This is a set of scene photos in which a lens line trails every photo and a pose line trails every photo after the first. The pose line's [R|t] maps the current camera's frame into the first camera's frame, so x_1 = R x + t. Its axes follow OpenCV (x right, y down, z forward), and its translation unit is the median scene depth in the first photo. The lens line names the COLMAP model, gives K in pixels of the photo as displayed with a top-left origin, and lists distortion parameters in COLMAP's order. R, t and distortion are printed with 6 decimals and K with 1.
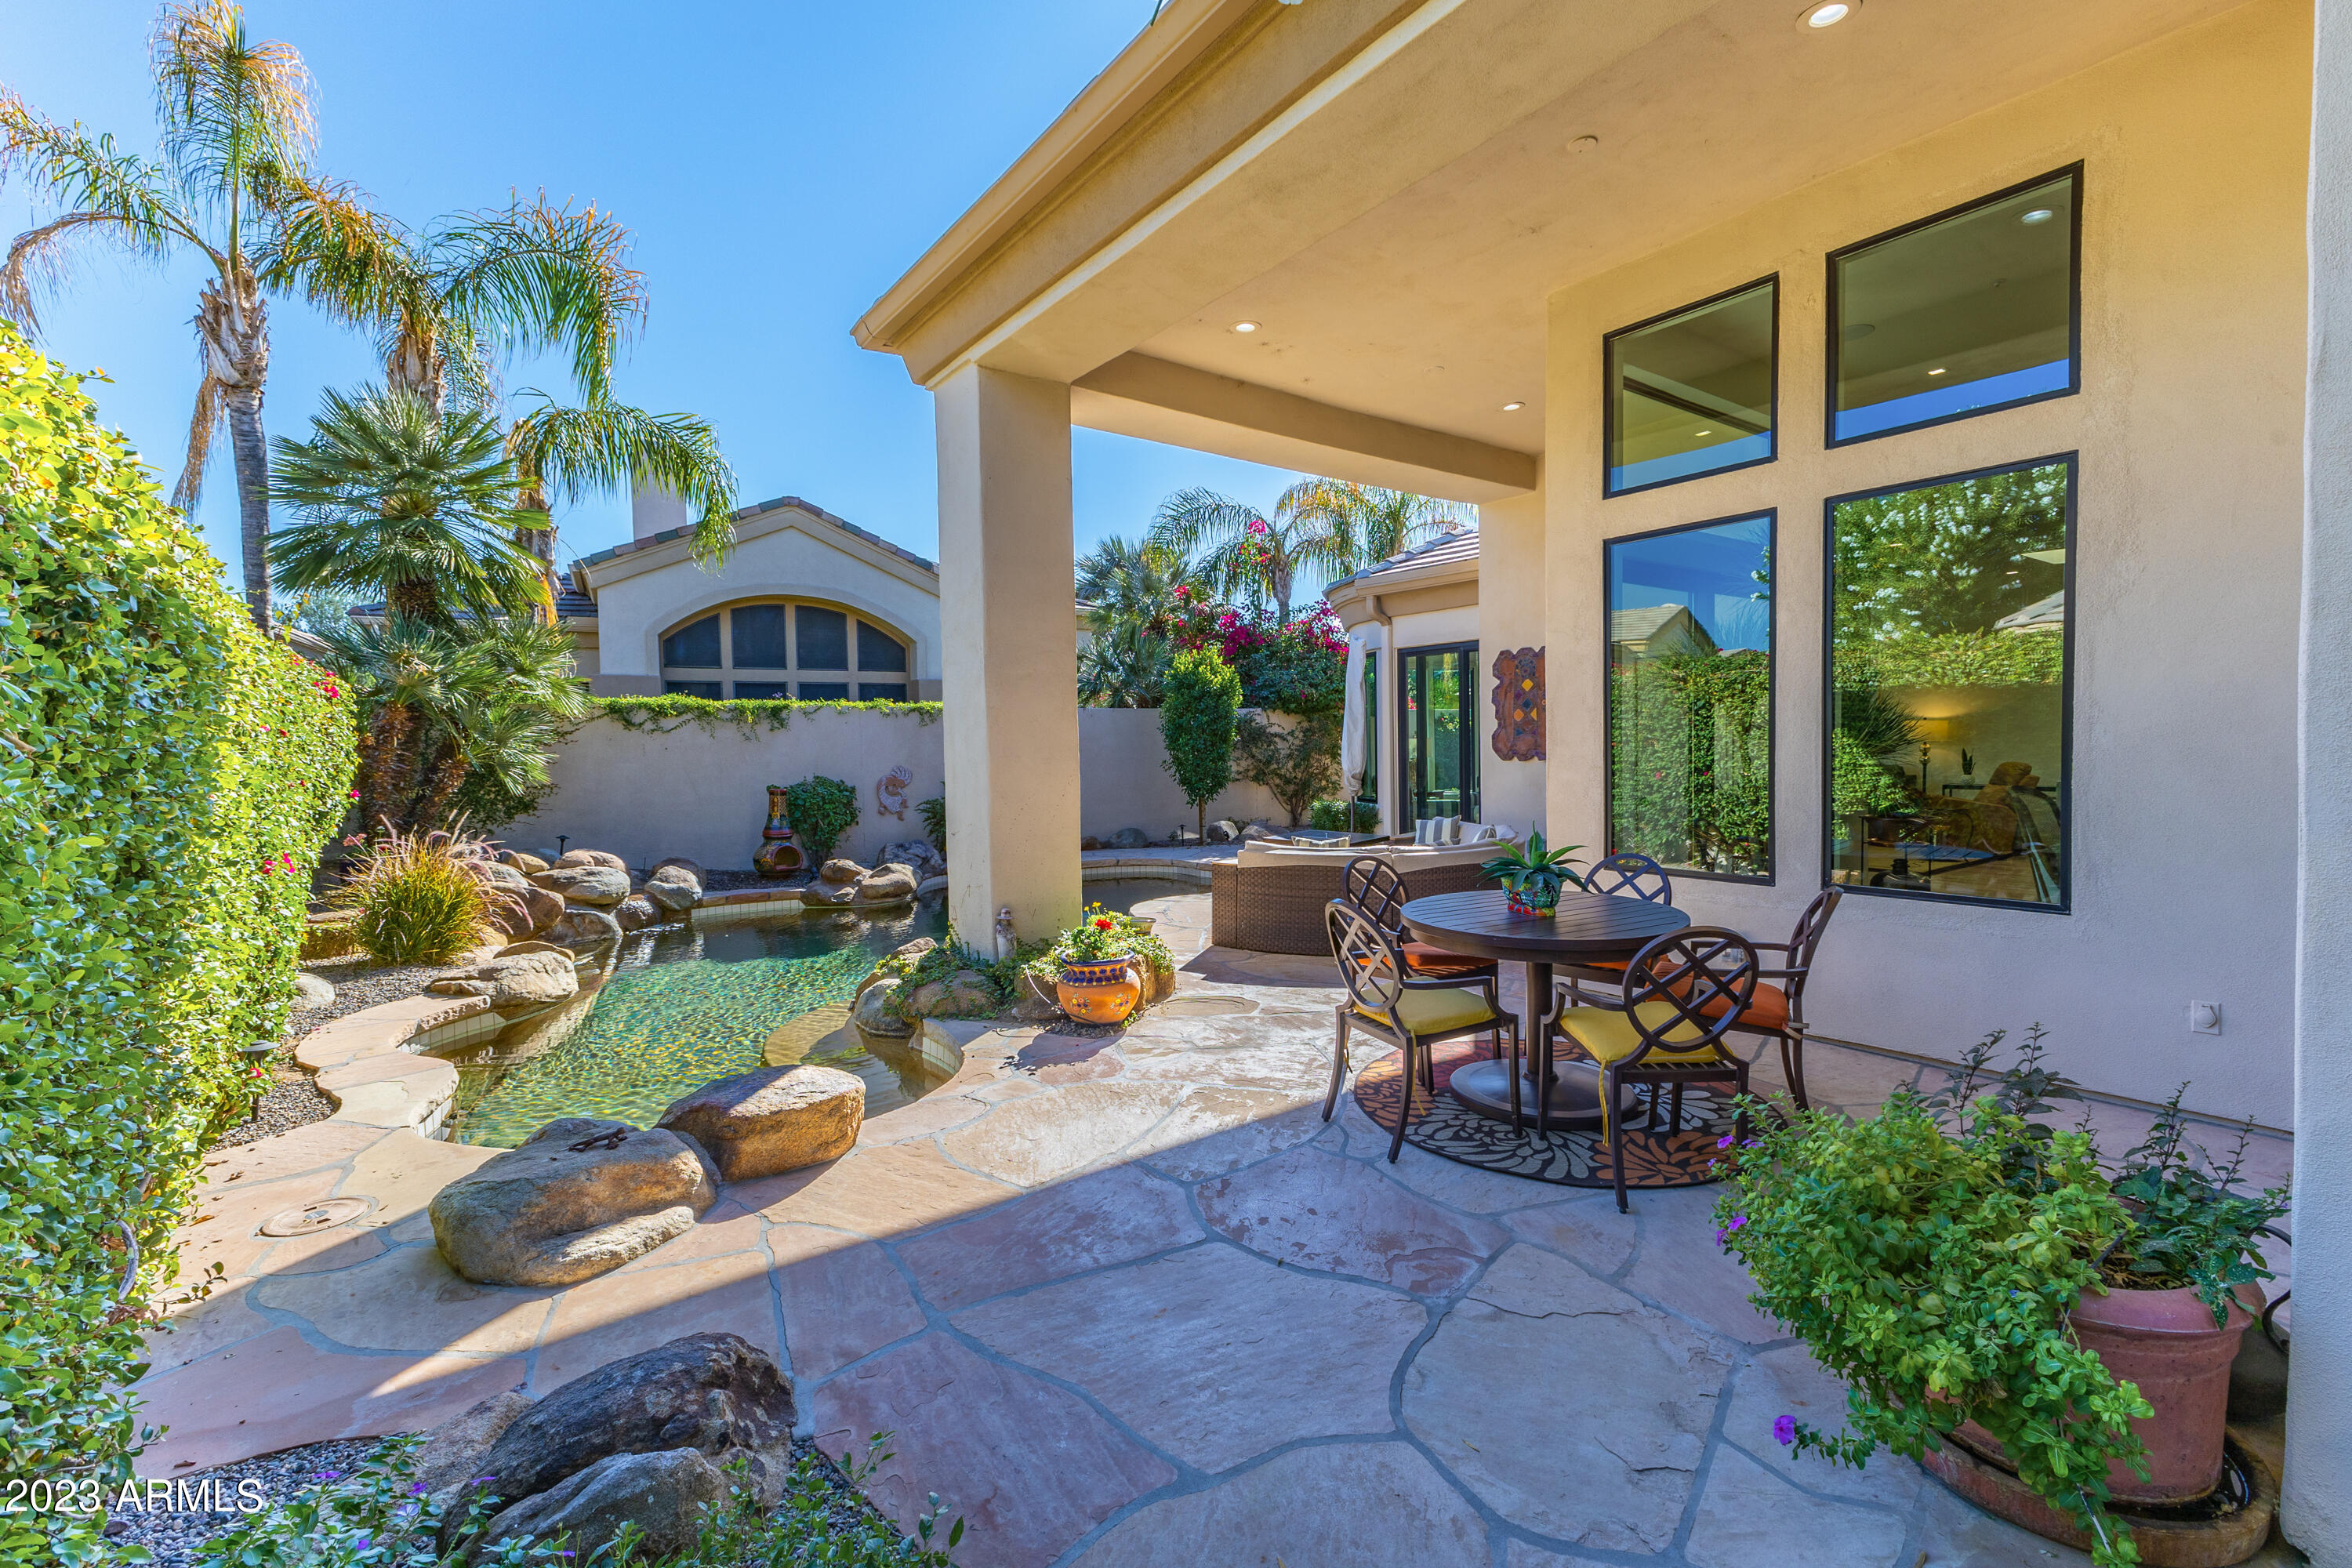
lens RADIAL K [[1004.1, 0, 1178.9], [0, 1004.1, 782.0], [0, 0, 1]] dist [-0.000442, -0.000258]
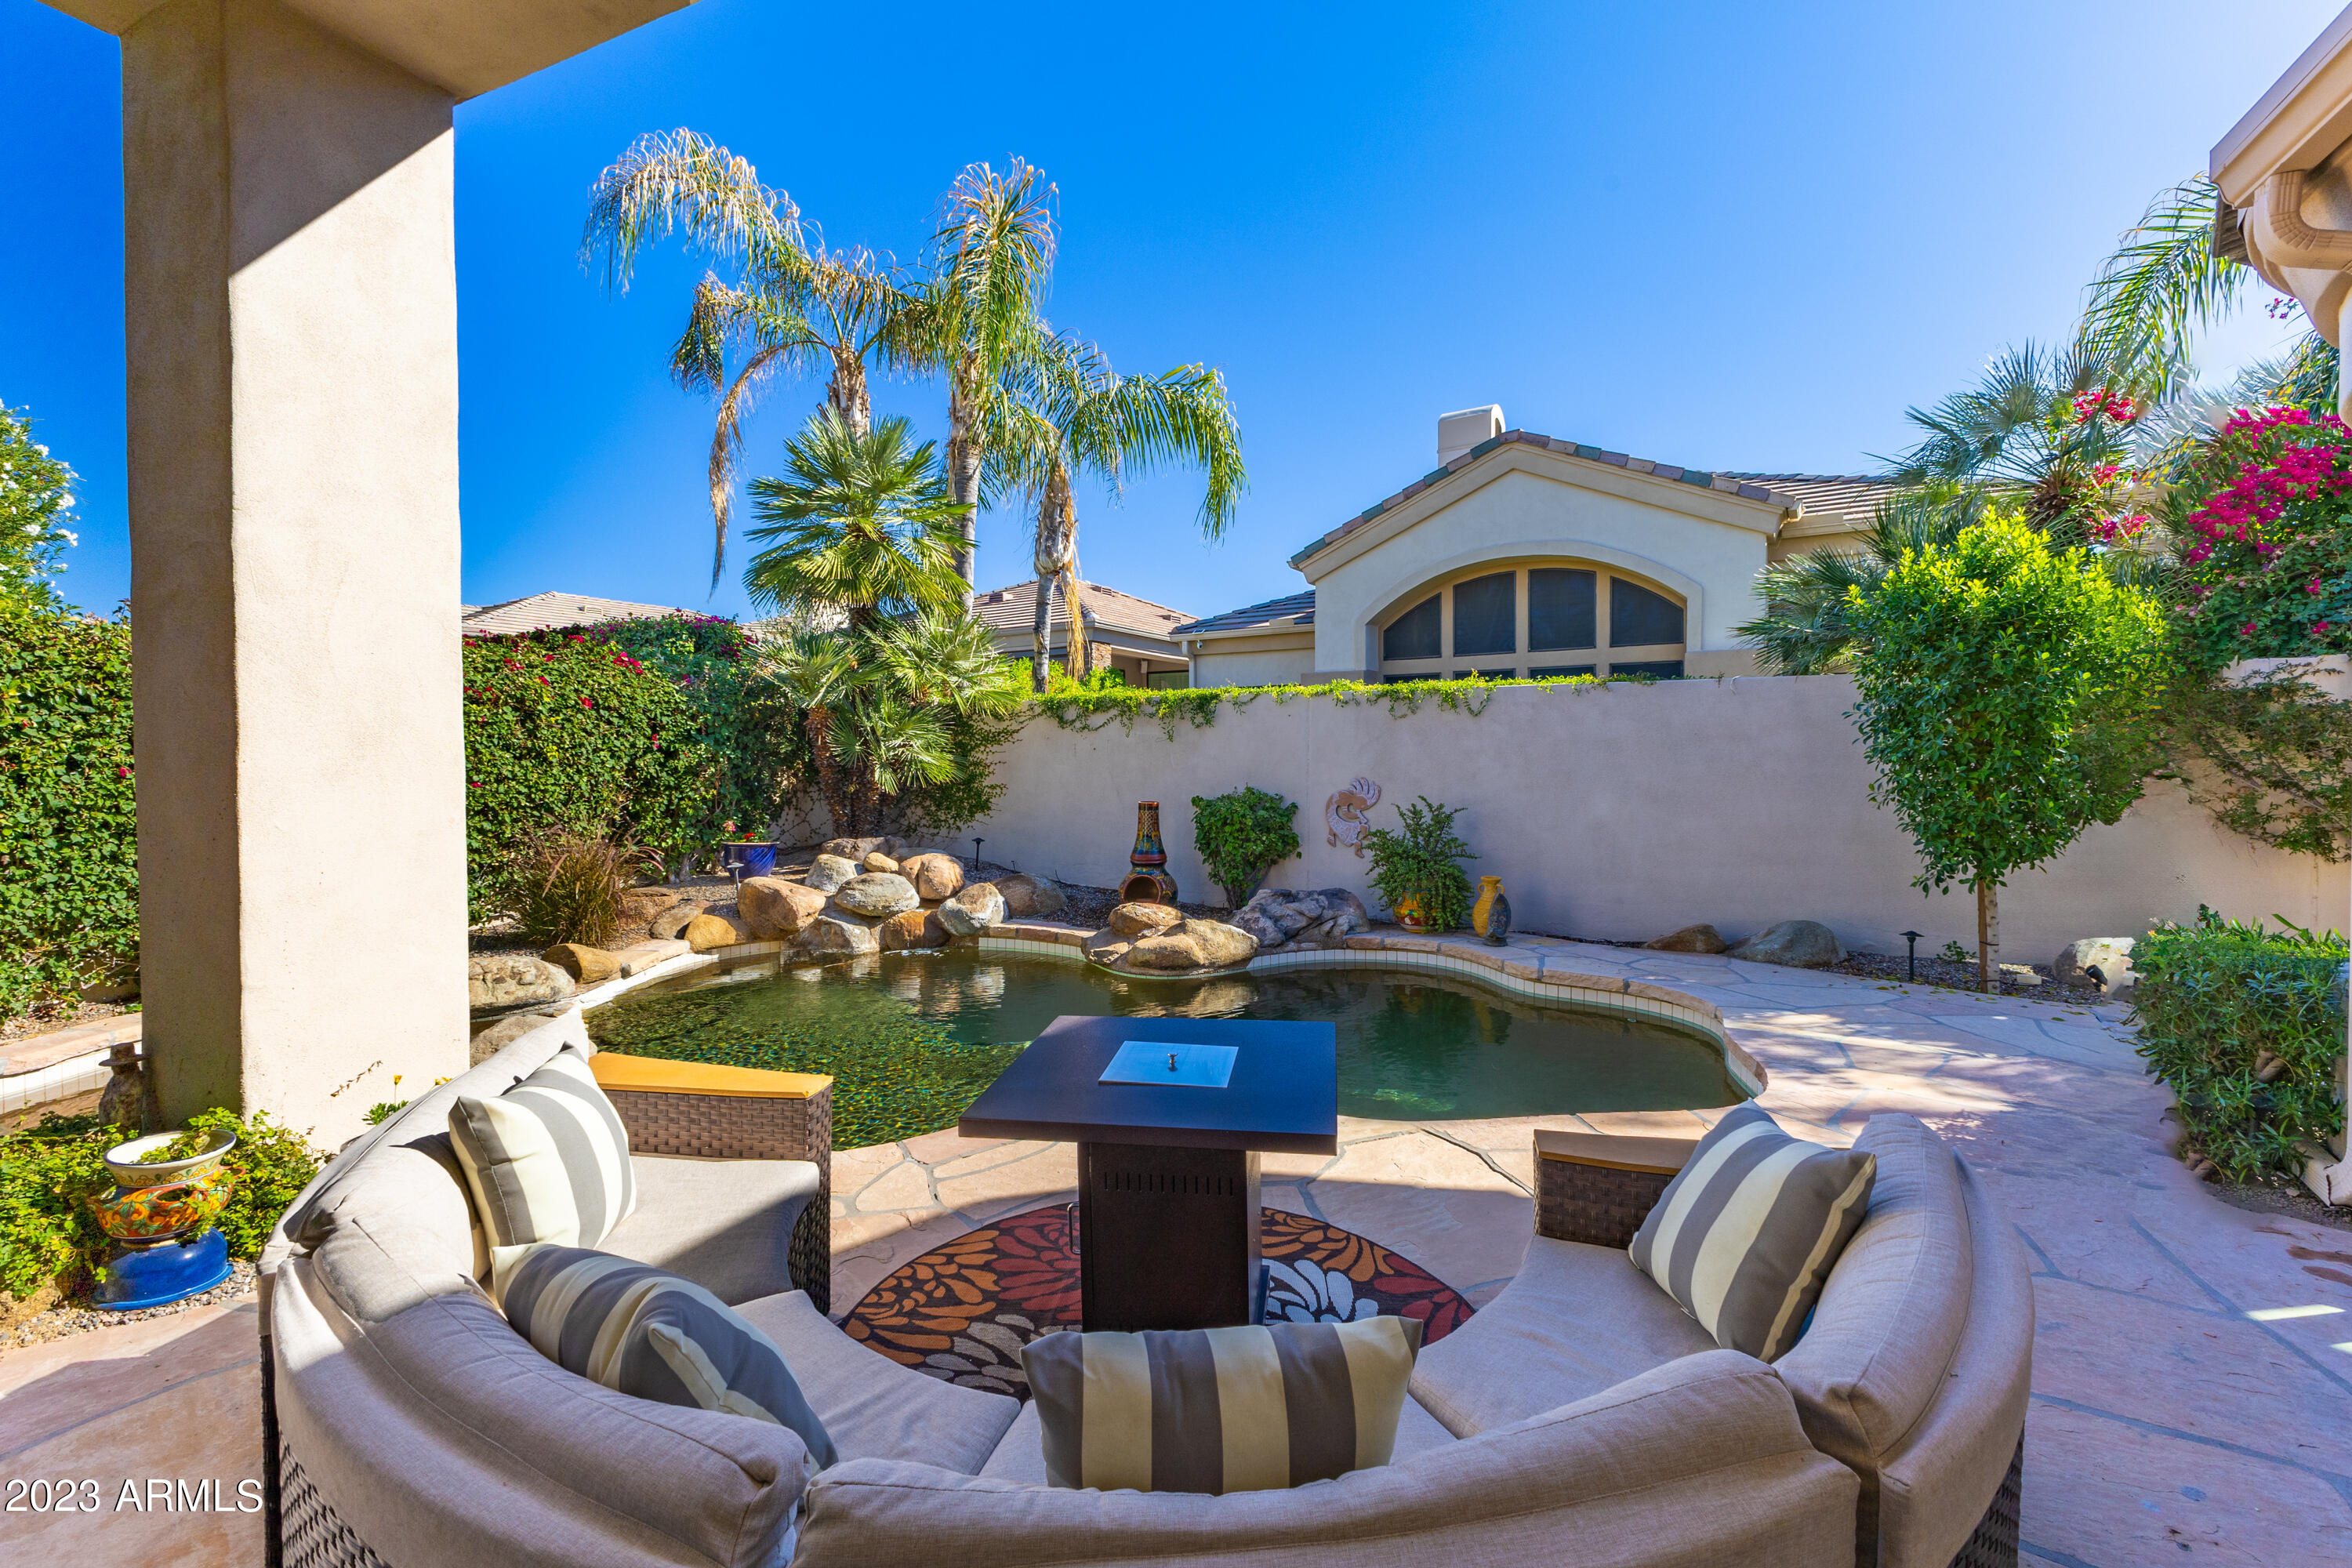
lens RADIAL K [[1004.1, 0, 1175.8], [0, 1004.1, 792.8], [0, 0, 1]] dist [-0.000442, -0.000258]
pose [[0.488030, 0.041302, -0.871849, 0.256426], [-0.038130, 0.998935, 0.025978, -0.018506], [0.871993, 0.020566, 0.489085, 0.564540]]
